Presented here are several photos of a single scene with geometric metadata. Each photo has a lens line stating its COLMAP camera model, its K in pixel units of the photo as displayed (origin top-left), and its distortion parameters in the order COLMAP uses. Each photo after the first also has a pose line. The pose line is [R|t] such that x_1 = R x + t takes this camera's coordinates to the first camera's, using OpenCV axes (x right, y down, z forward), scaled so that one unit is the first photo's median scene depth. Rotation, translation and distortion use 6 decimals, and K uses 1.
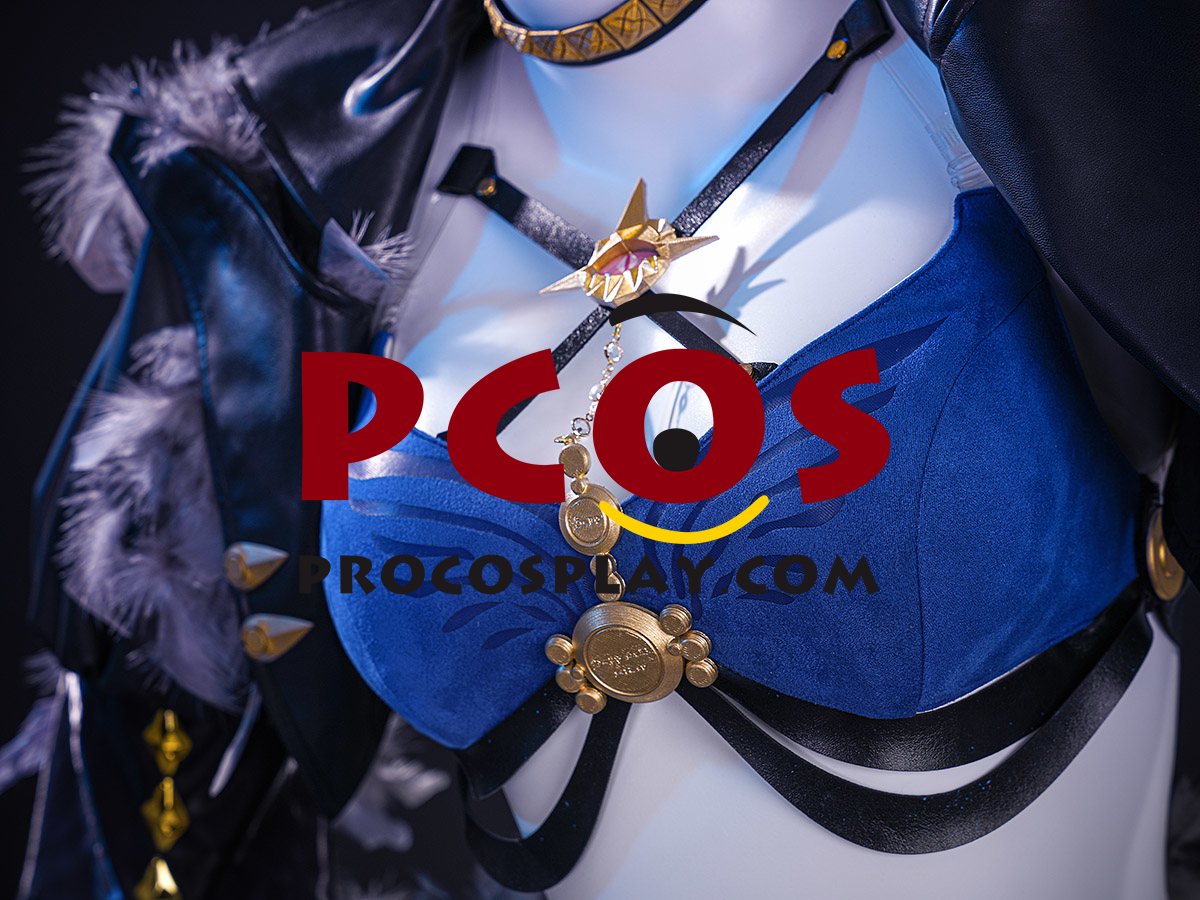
lens RADIAL K [[2644.1, 0, 600.8], [0, 2644.1, 449.3], [0, 0, 1]] dist [-0.046934, 0.000000]
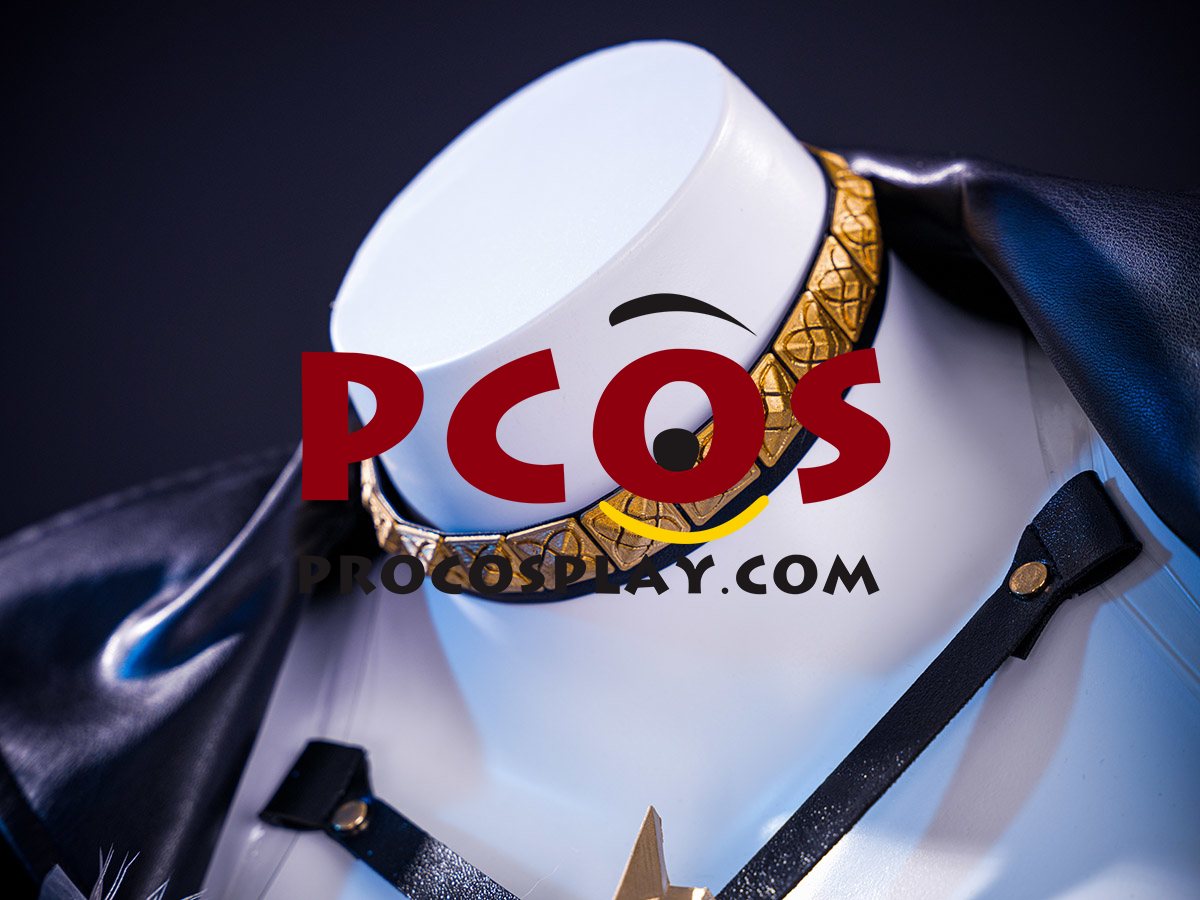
lens RADIAL K [[2644.1, 0, 598.9], [0, 2644.1, 448.7], [0, 0, 1]] dist [-0.046934, 0.000000]
pose [[0.996632, 0.044365, 0.068971, -0.033258], [-0.025836, 0.968062, -0.249377, -0.038108], [-0.077832, 0.246755, 0.965947, 0.450161]]
